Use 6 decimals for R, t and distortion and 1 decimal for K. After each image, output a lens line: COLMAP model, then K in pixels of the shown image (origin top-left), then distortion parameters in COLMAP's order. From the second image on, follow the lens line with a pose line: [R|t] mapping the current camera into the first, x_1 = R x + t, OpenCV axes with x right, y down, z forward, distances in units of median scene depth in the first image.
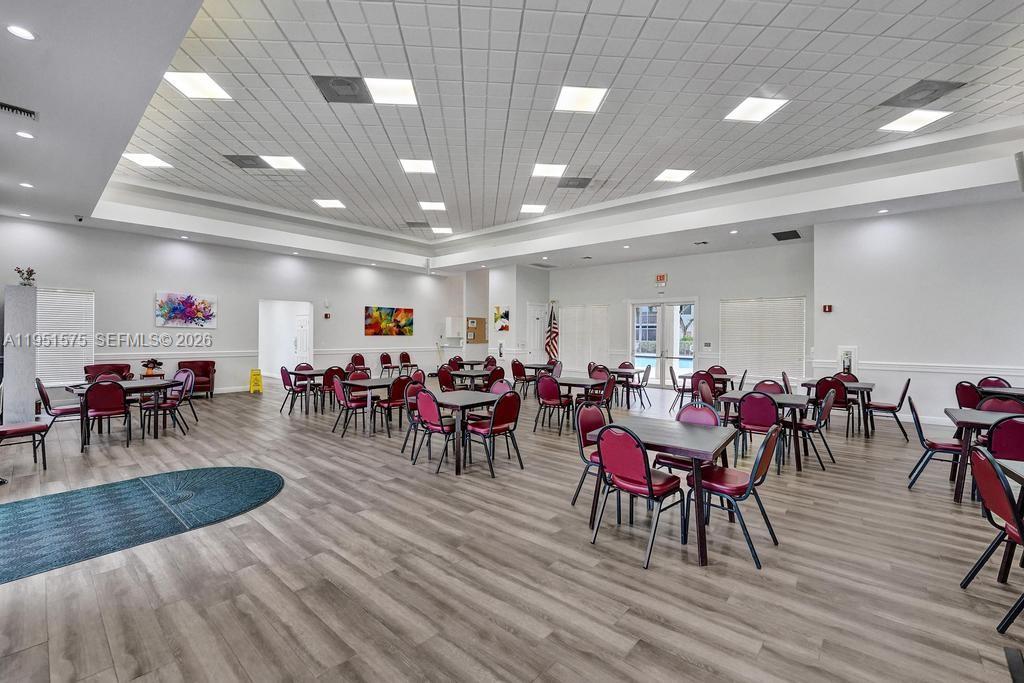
lens RADIAL K [[409.4, 0, 514.6], [0, 409.4, 339.3], [0, 0, 1]] dist [0.000801, -0.000334]
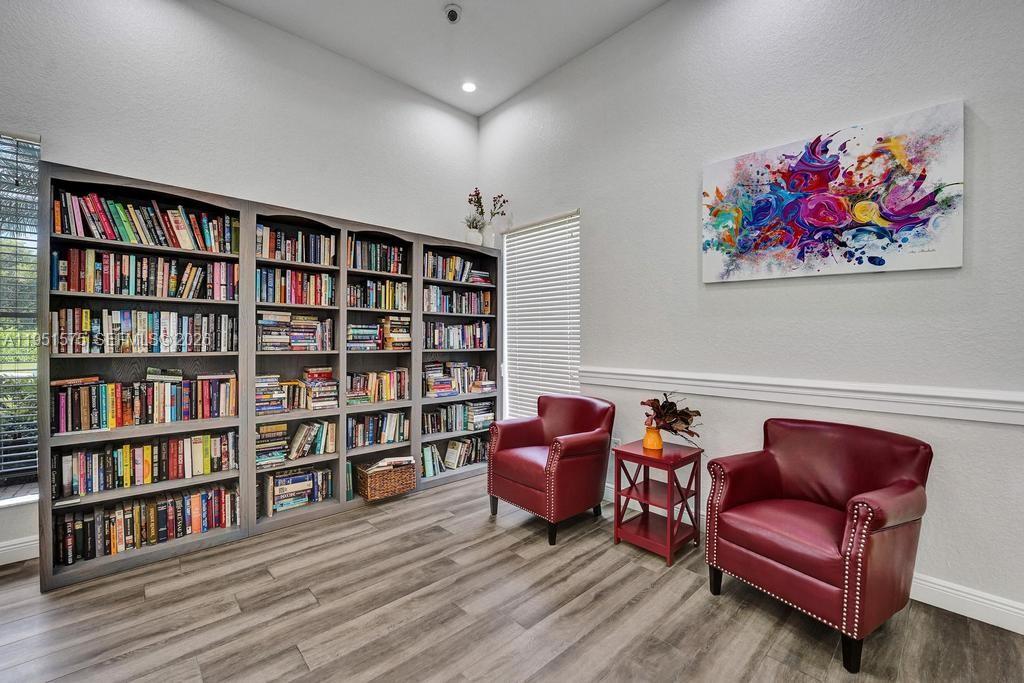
lens RADIAL K [[409.4, 0, 515.4], [0, 409.4, 337.2], [0, 0, 1]] dist [0.000801, -0.000334]
pose [[-0.140146, -0.003585, -0.990124, -0.534952], [-0.006561, 0.999975, -0.002692, 0.008038], [0.990109, 0.006119, -0.140166, 0.857574]]
